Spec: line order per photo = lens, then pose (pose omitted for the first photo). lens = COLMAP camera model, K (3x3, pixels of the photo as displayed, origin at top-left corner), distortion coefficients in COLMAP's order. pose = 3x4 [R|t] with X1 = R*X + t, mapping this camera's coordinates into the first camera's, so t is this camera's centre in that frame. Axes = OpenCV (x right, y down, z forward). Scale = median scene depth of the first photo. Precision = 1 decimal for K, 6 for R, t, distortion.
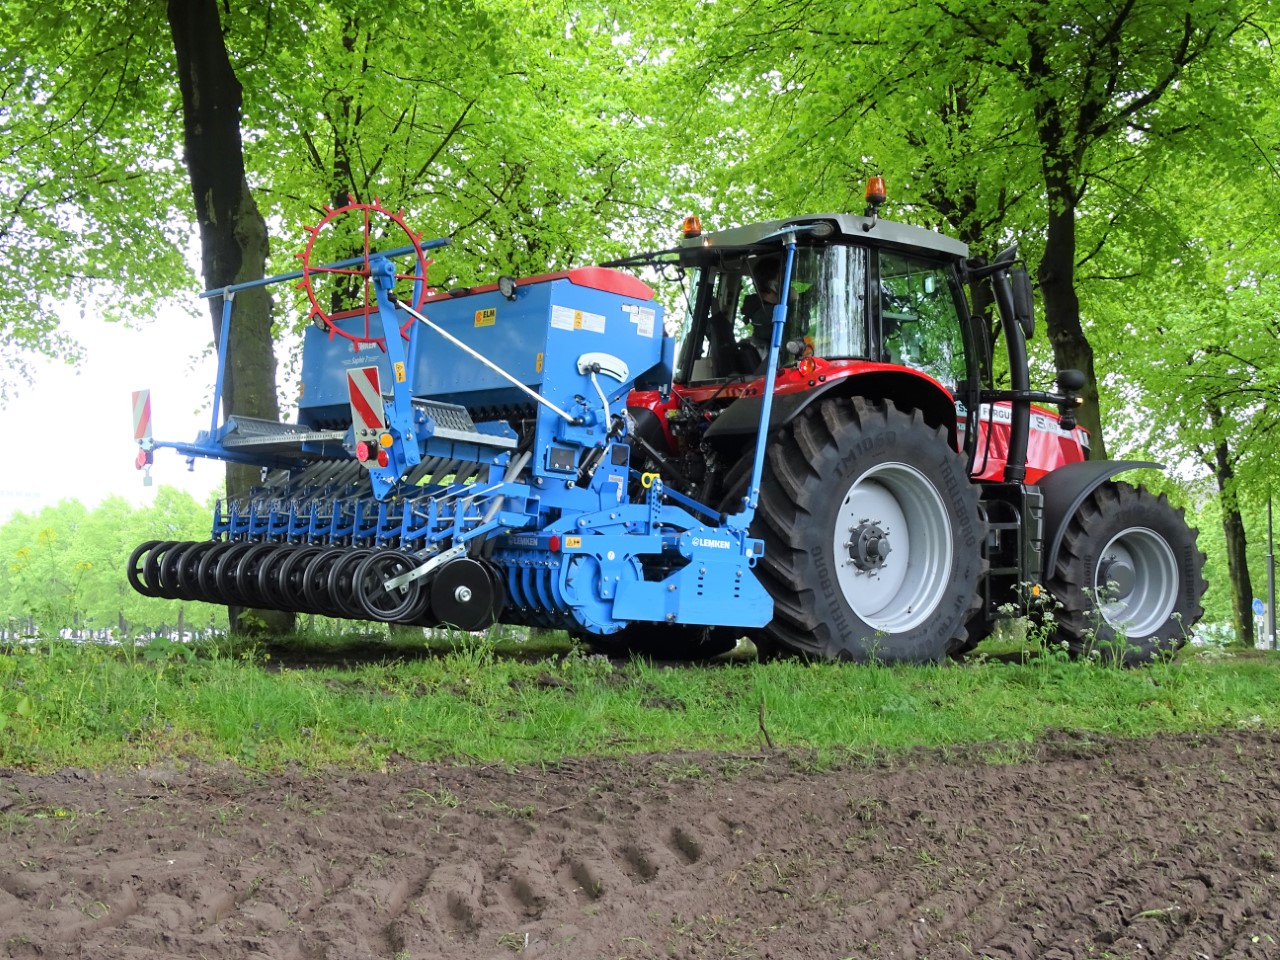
lens RADIAL K [[469.4, 0, 640.7], [0, 469.4, 476.0], [0, 0, 1]] dist [0.001845, 0.000083]
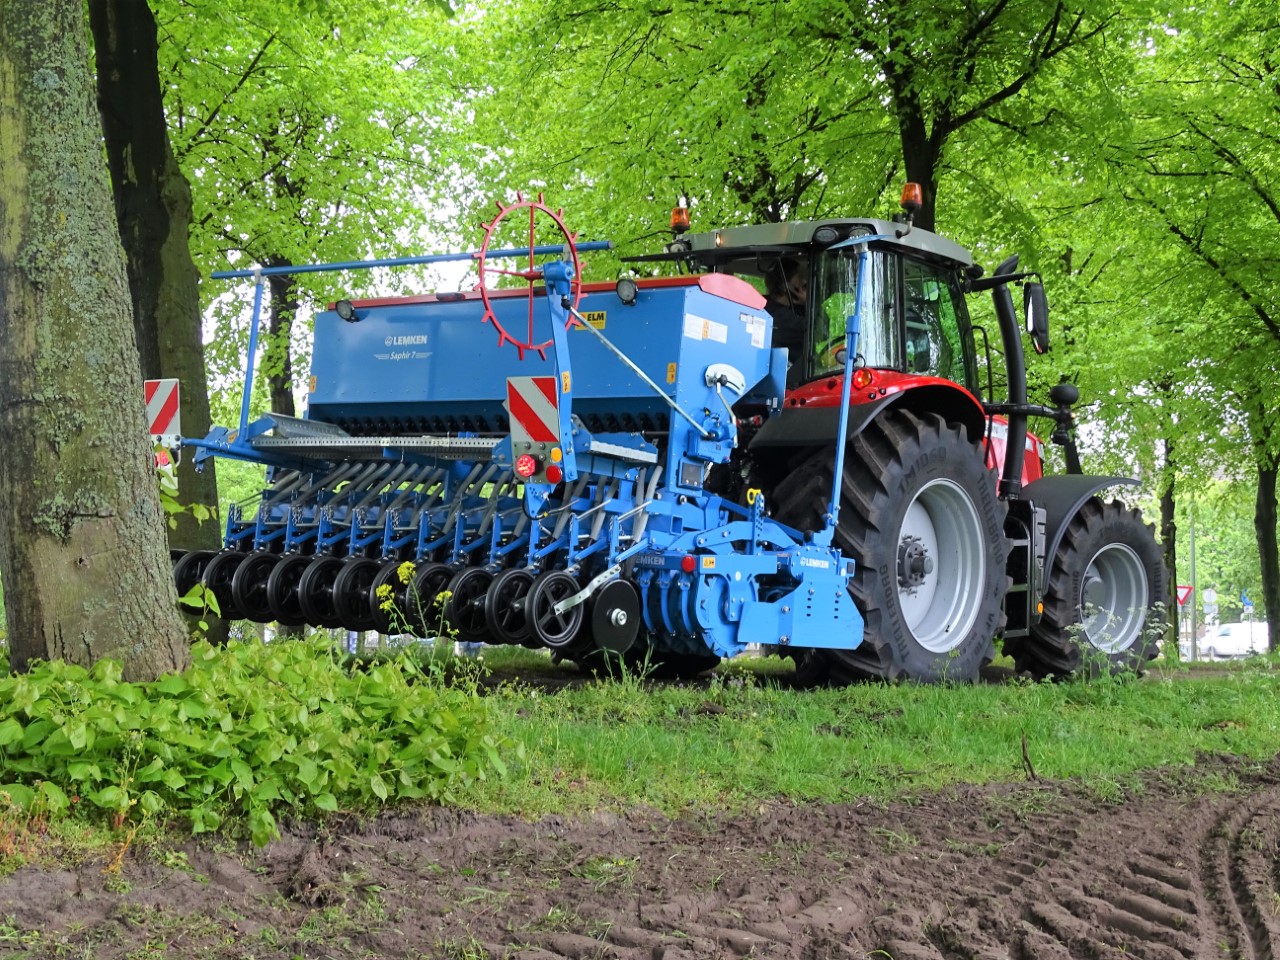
lens RADIAL K [[500.0, 0, 639.1], [0, 500.0, 483.5], [0, 0, 1]] dist [-0.000259, 0.000059]
pose [[0.997851, 0.022854, 0.061401, -0.300049], [-0.023216, 0.999717, 0.005193, -0.018872], [-0.061265, -0.006607, 0.998100, -0.007905]]
